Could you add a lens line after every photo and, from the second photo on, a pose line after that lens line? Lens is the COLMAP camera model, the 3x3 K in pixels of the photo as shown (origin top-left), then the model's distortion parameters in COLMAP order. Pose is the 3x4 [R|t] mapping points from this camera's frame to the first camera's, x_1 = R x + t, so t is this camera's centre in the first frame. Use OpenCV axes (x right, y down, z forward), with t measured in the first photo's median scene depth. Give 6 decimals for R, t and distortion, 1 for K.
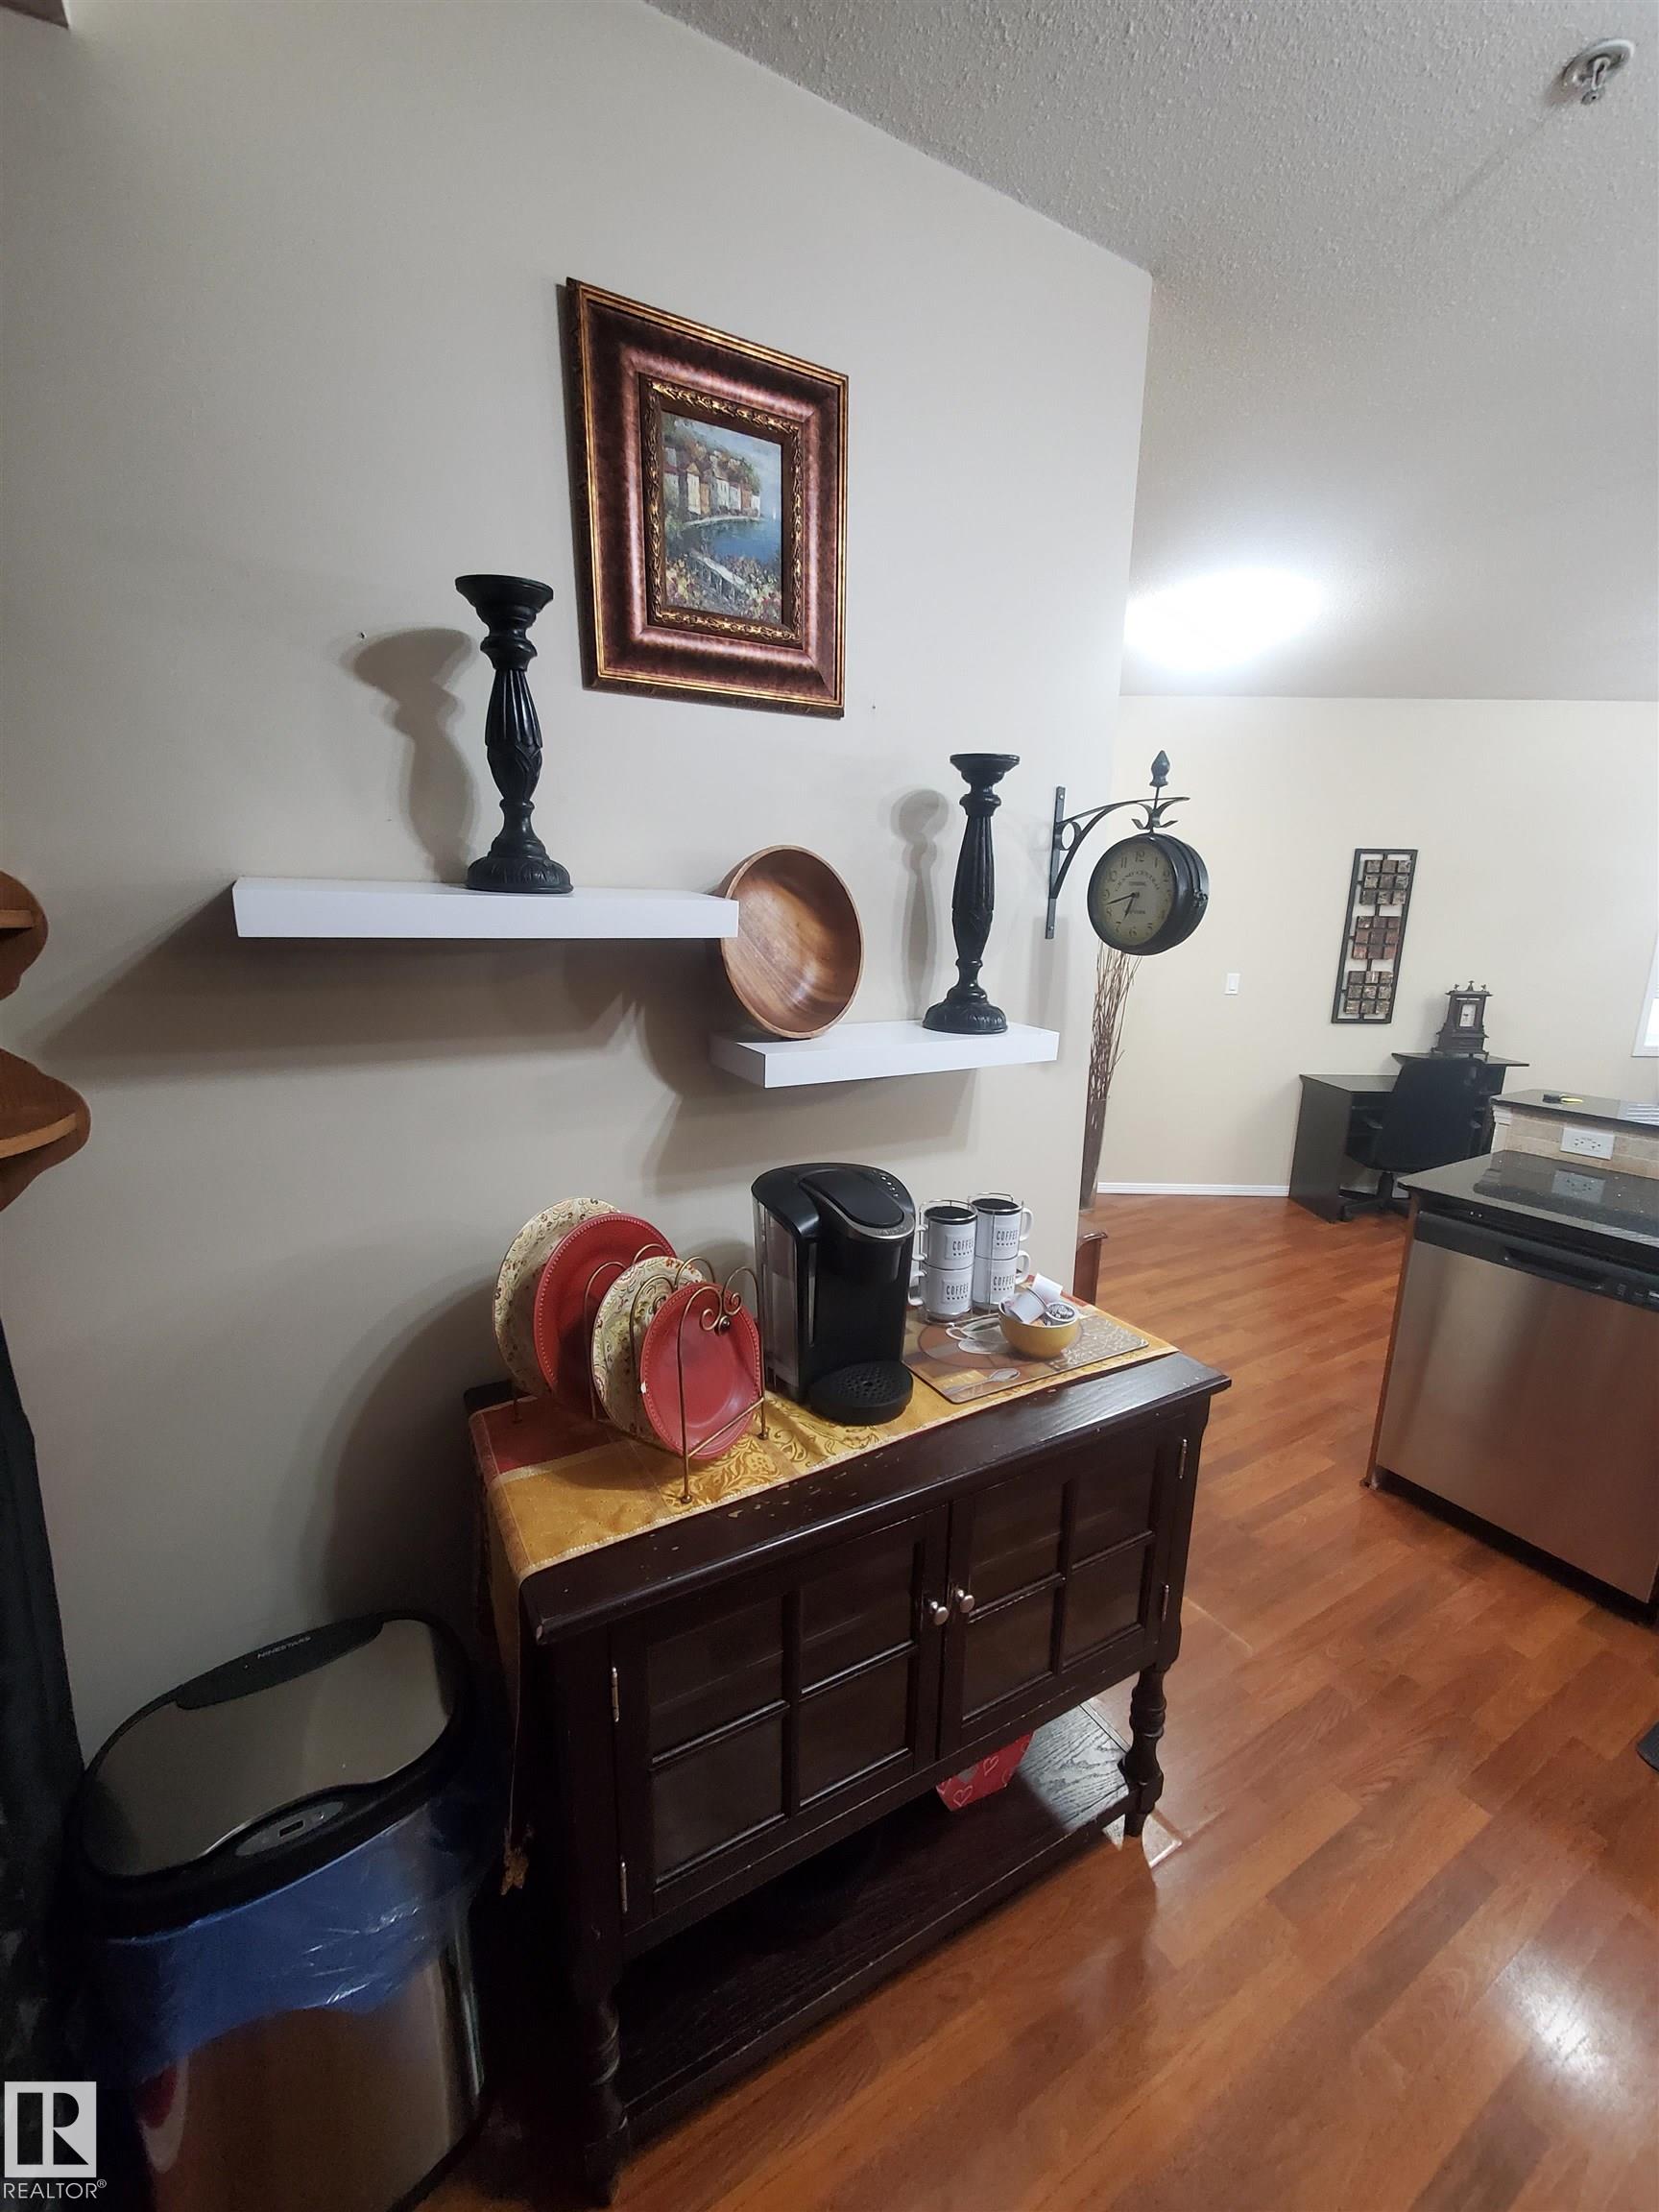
lens RADIAL K [[877.1, 0, 801.9], [0, 877.1, 1118.3], [0, 0, 1]] dist [0.002004, -0.000344]
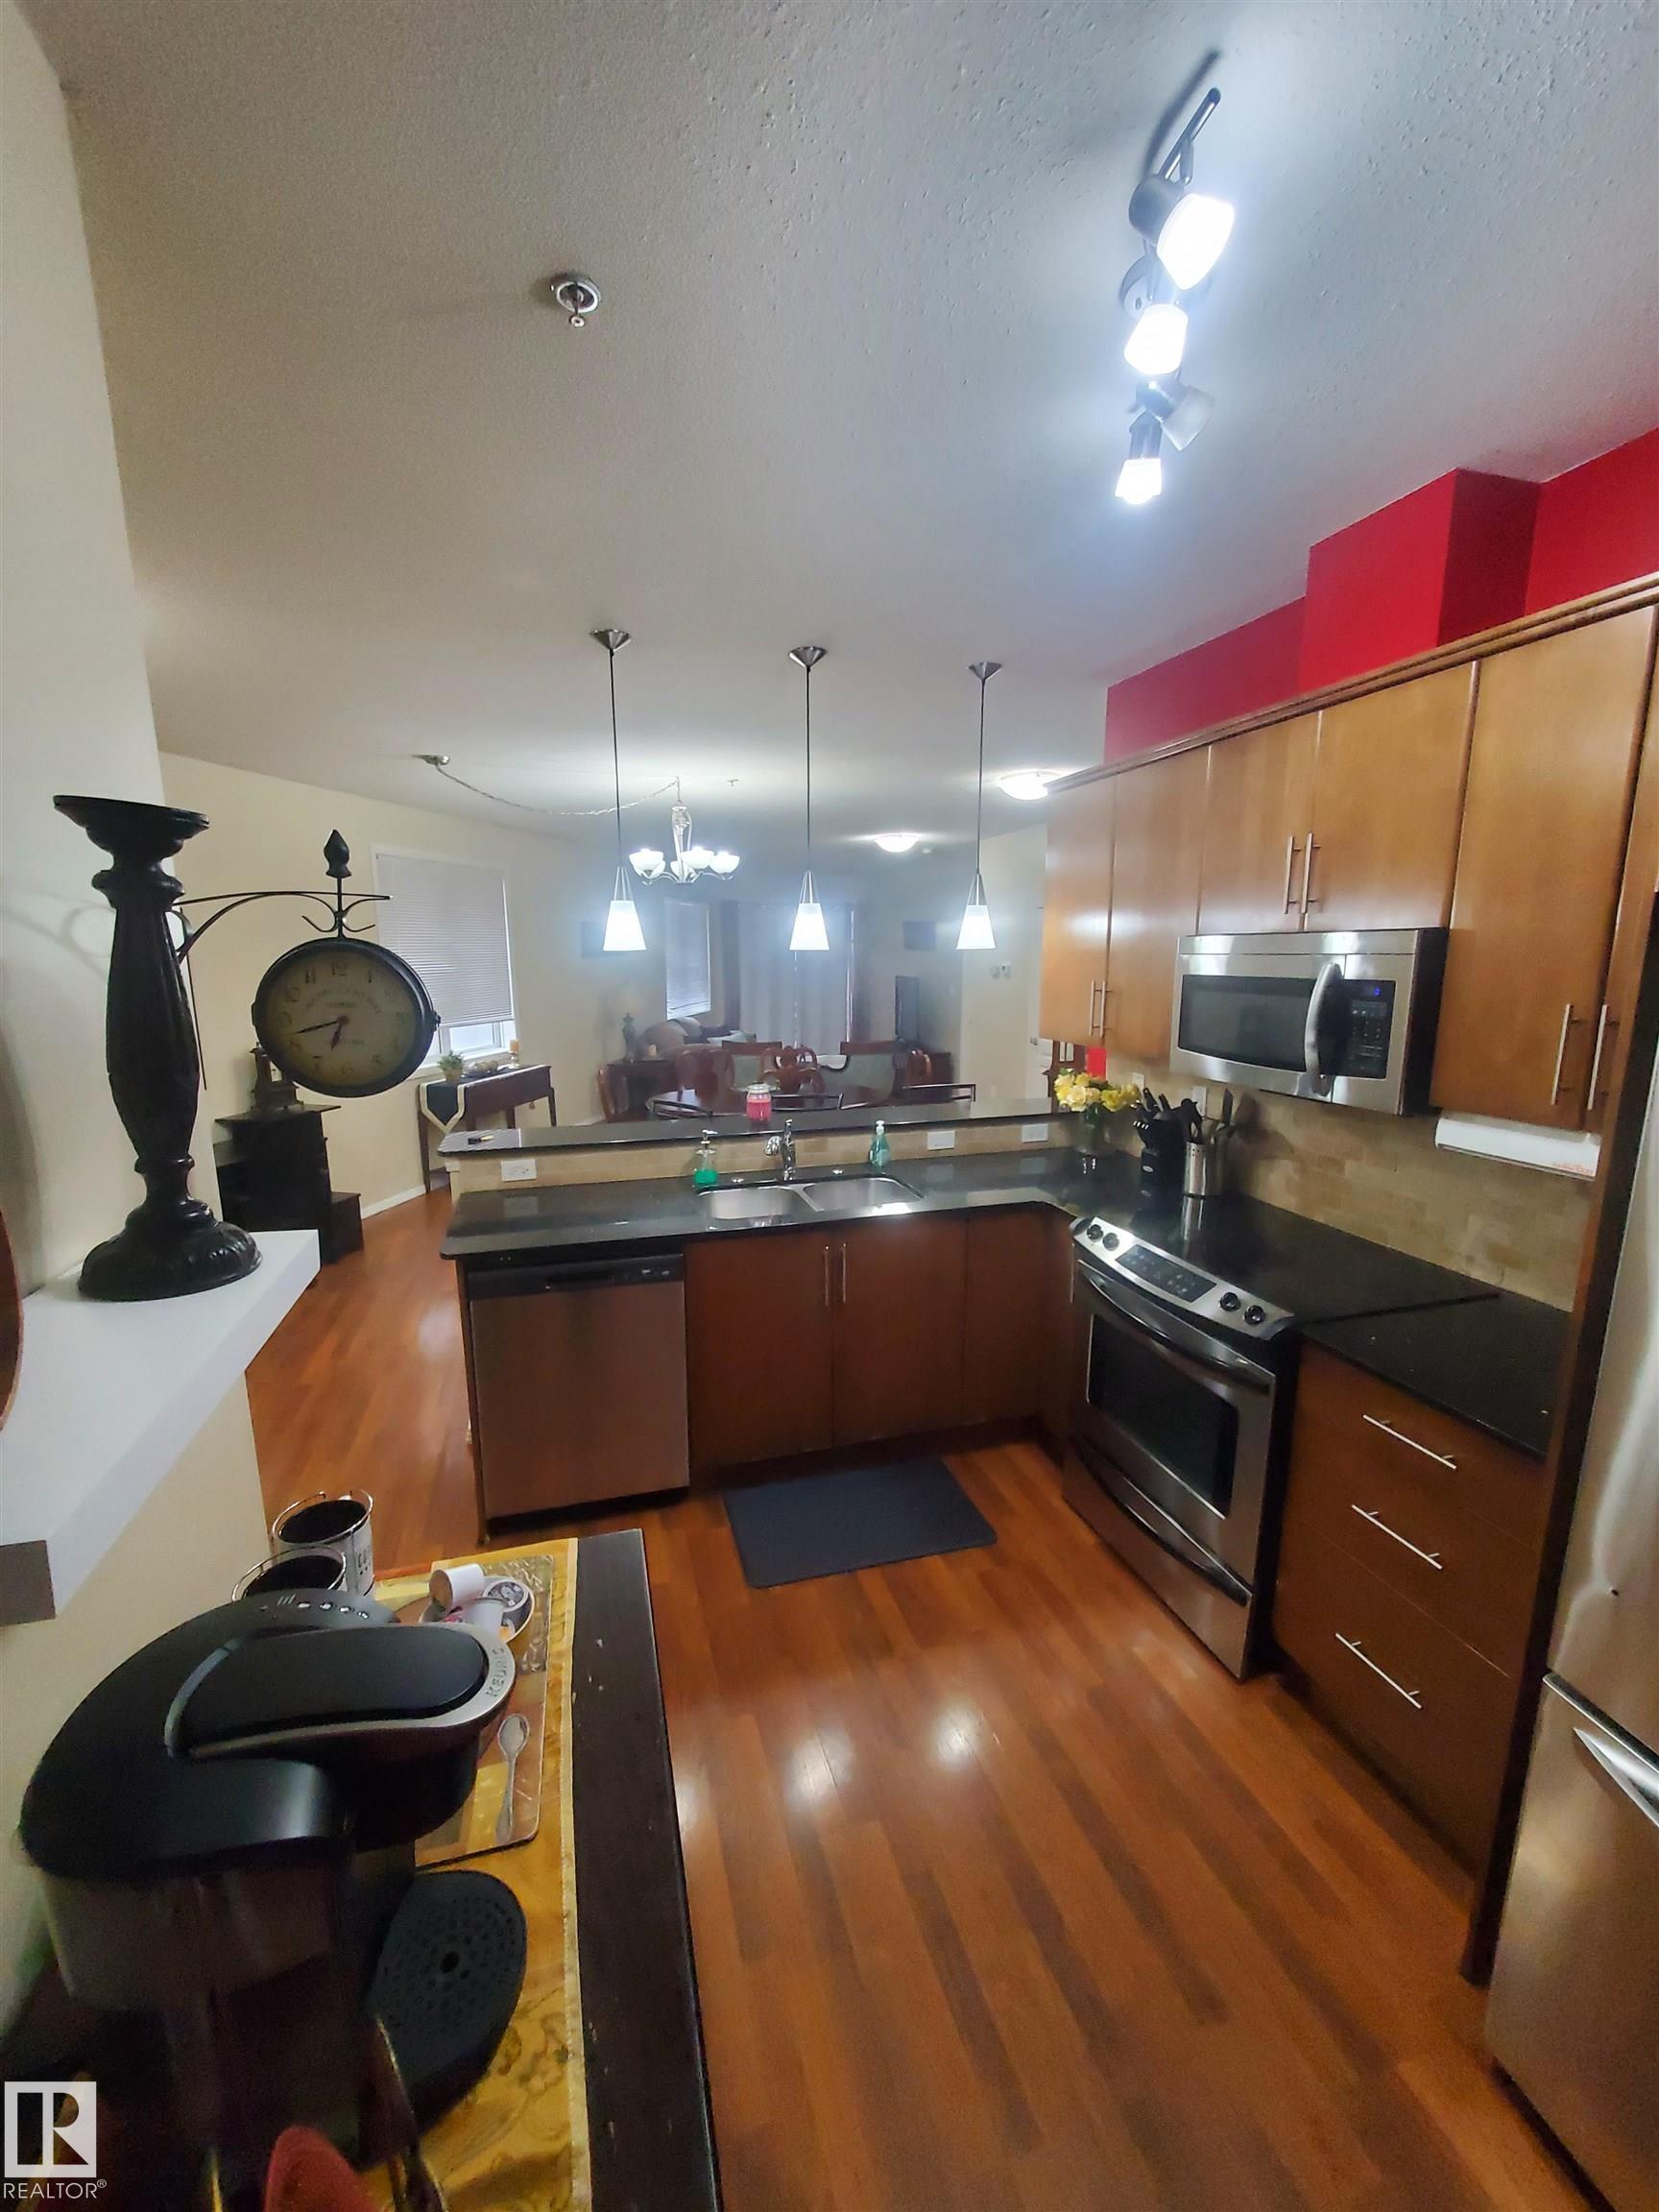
lens RADIAL K [[877.1, 0, 801.9], [0, 877.1, 1118.3], [0, 0, 1]] dist [0.002004, -0.000344]
pose [[0.245049, -0.192087, 0.950291, -0.244112], [0.229306, 0.963849, 0.135697, -0.191375], [-0.942003, 0.184655, 0.280236, 0.458972]]
